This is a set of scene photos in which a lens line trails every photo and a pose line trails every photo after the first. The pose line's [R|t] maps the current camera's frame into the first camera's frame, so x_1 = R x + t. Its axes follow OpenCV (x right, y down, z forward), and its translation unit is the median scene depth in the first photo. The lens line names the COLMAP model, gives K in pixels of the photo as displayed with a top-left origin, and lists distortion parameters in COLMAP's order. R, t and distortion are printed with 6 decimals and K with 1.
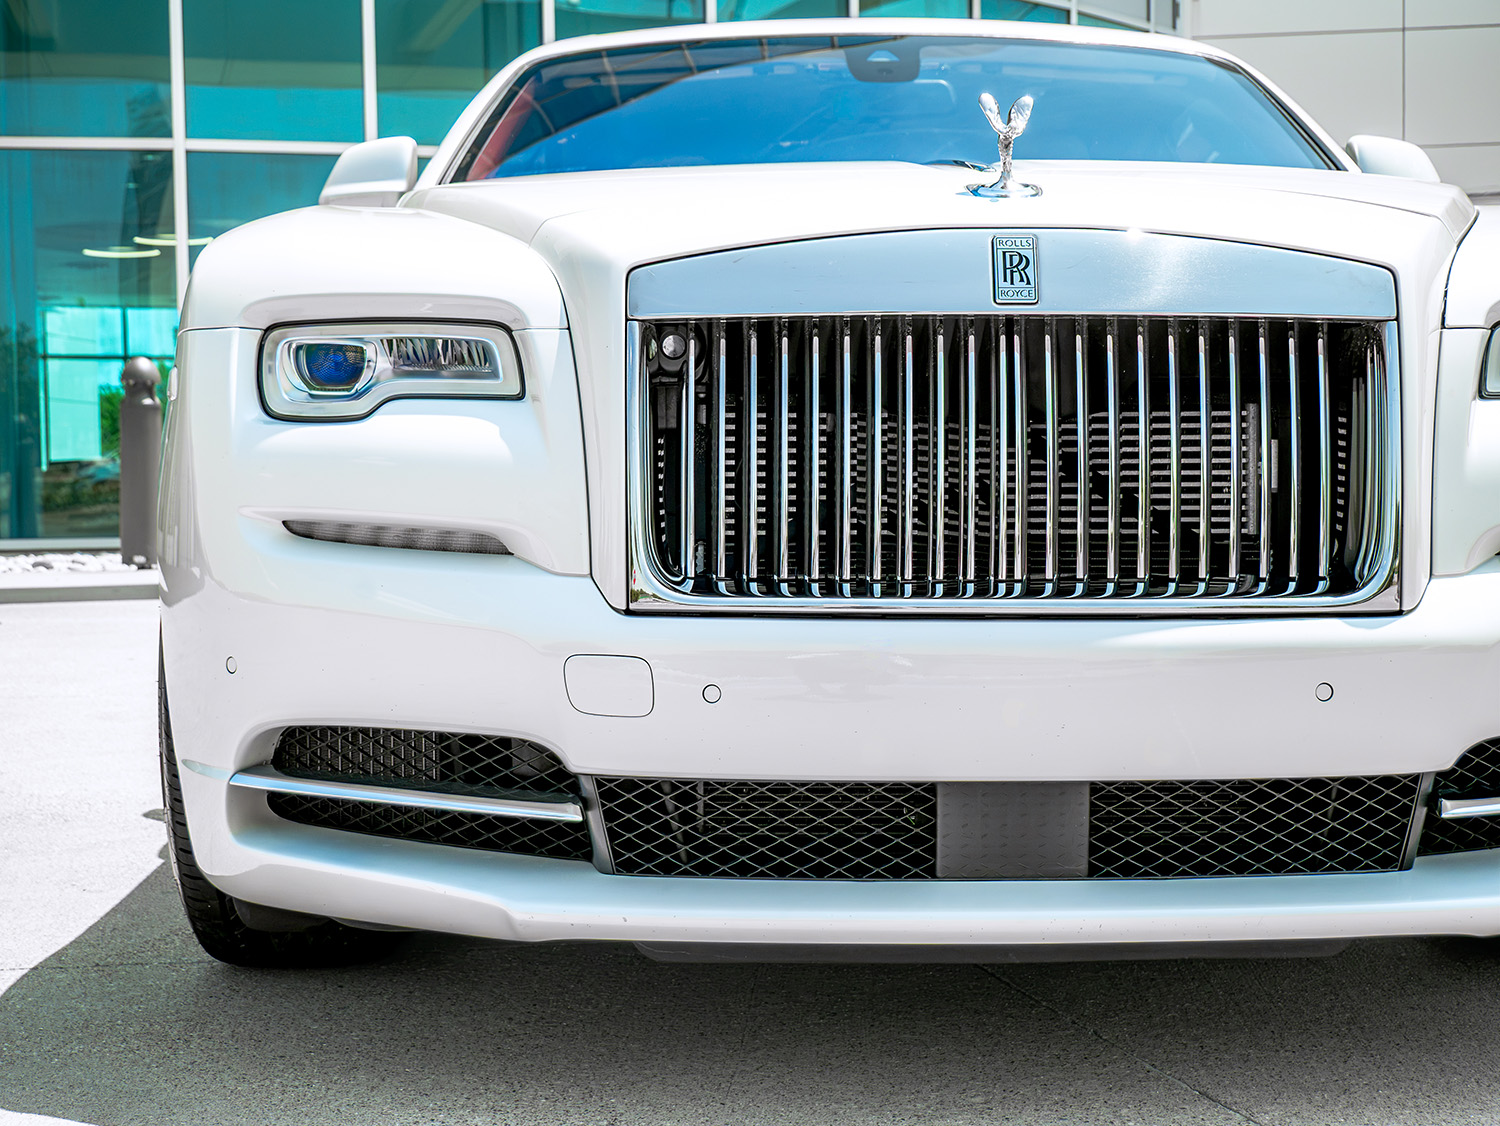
lens RADIAL K [[2389.7, 0, 741.0], [0, 2389.7, 663.5], [0, 0, 1]] dist [0.035197, 0.132320]
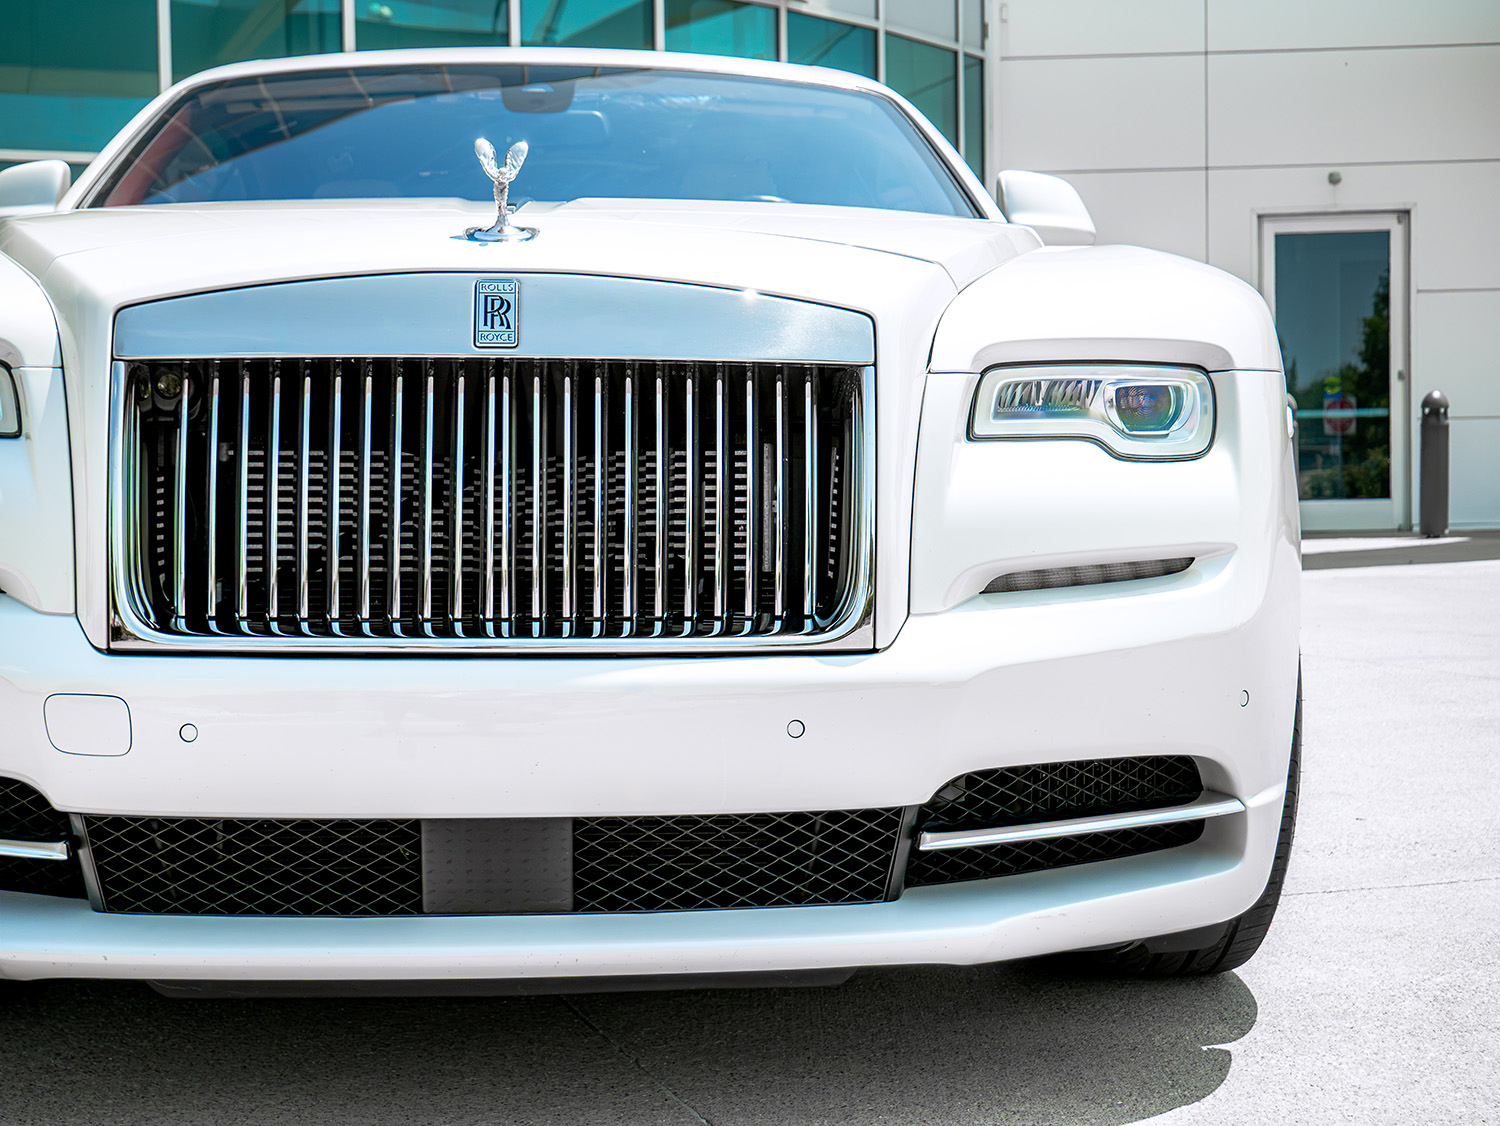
lens RADIAL K [[2389.7, 0, 741.0], [0, 2389.7, 663.5], [0, 0, 1]] dist [0.035197, 0.132320]
pose [[0.998772, -0.001843, 0.049511, 0.164090], [0.002026, 0.999991, -0.003645, -0.011950], [-0.049504, 0.003741, 0.998767, -0.017873]]
